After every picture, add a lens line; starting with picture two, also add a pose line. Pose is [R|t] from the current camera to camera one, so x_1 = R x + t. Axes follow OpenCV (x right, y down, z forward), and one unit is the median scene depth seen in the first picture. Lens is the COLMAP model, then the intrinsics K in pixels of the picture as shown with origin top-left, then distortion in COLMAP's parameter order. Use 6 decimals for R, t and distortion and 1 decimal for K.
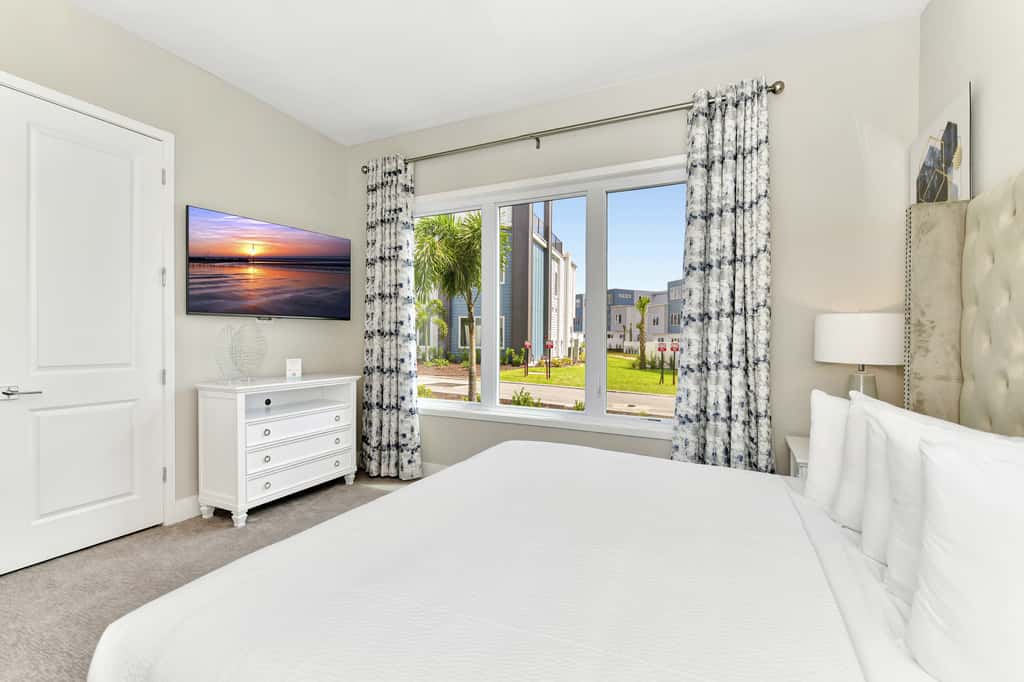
lens RADIAL K [[449.6, 0, 512.0], [0, 449.6, 341.0], [0, 0, 1]] dist [0.000508, 0.000019]
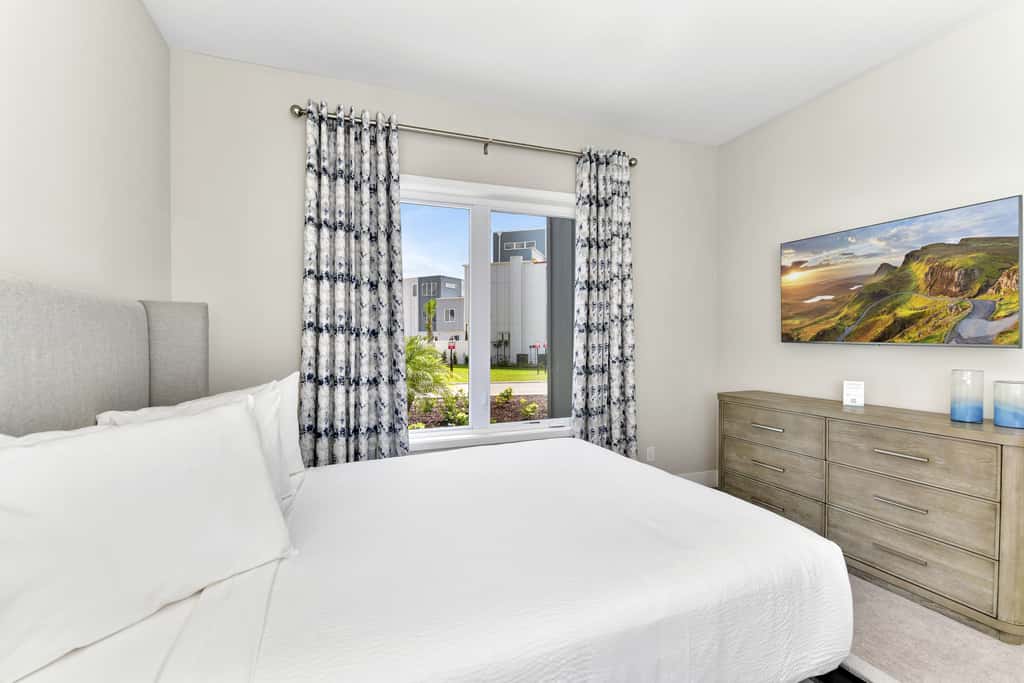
lens RADIAL K [[449.6, 0, 512.0], [0, 449.6, 341.5], [0, 0, 1]] dist [0.000508, 0.000019]
pose [[0.686580, -0.013038, 0.726938, -0.629972], [0.008863, 0.999915, 0.009563, -0.025725], [-0.727001, -0.000123, 0.686637, 0.277736]]
